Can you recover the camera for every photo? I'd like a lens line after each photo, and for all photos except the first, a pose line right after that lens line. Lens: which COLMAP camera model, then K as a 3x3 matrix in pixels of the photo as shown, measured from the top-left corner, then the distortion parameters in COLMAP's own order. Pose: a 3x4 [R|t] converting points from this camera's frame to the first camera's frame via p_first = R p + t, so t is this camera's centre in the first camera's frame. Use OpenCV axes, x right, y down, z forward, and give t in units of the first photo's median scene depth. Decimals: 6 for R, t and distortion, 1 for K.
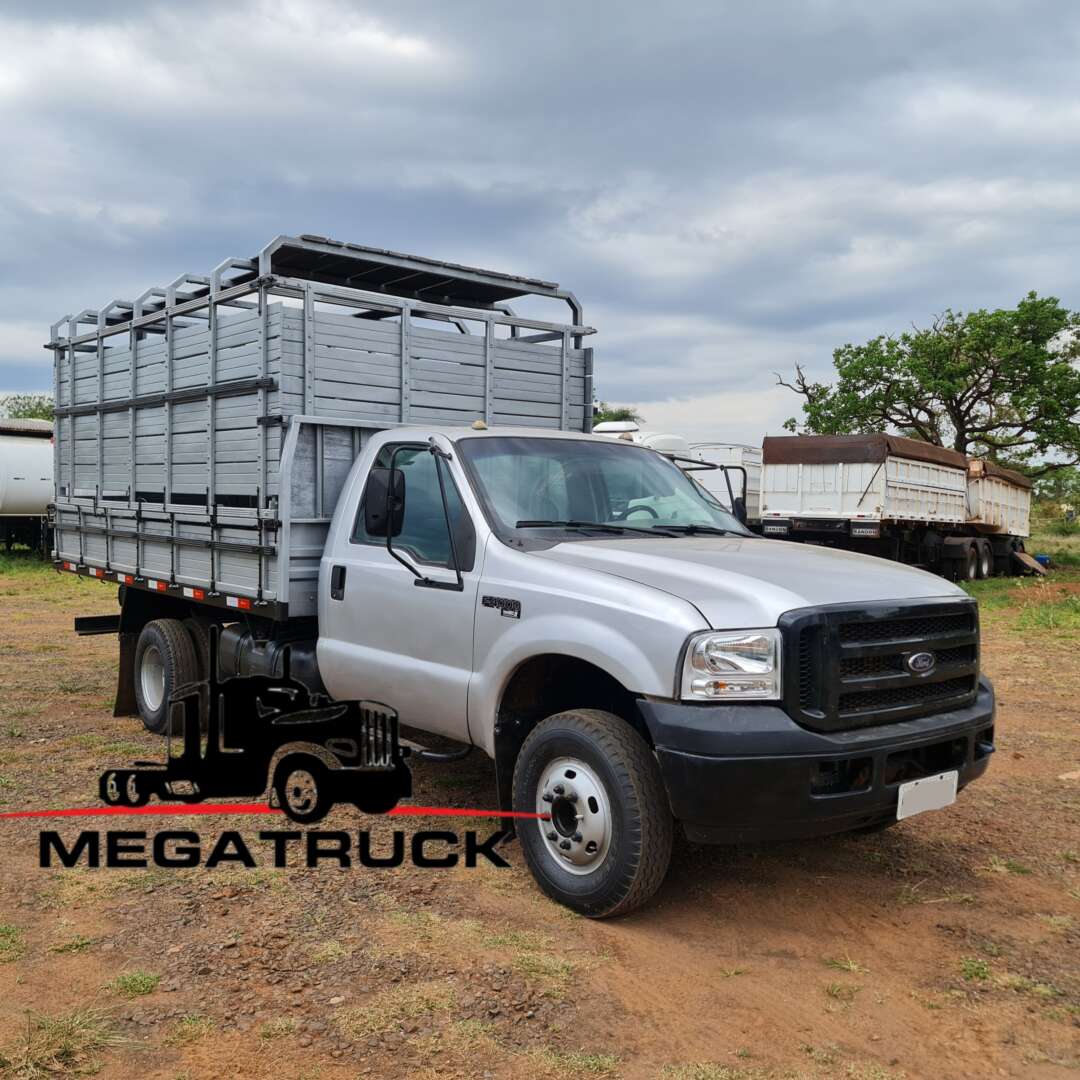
lens RADIAL K [[1042.1, 0, 542.9], [0, 1042.1, 539.4], [0, 0, 1]] dist [0.104316, 0.005979]
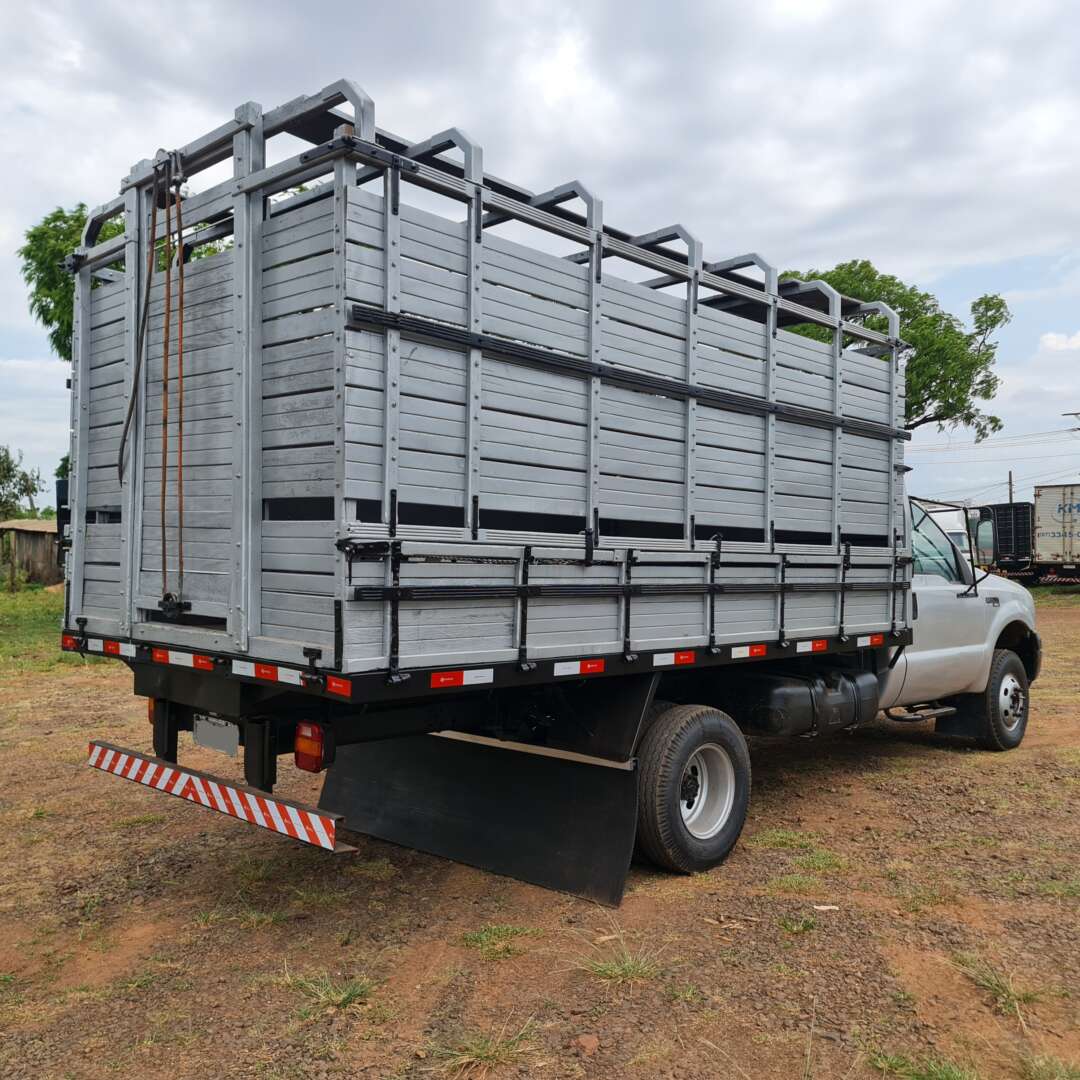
lens RADIAL K [[1045.0, 0, 538.5], [0, 1045.0, 576.8], [0, 0, 1]] dist [0.117776, 0.004805]
pose [[-0.108944, -0.041470, 0.993182, -1.265009], [0.021839, 0.998788, 0.044100, -0.053197], [-0.993808, 0.026495, -0.107907, 1.426590]]
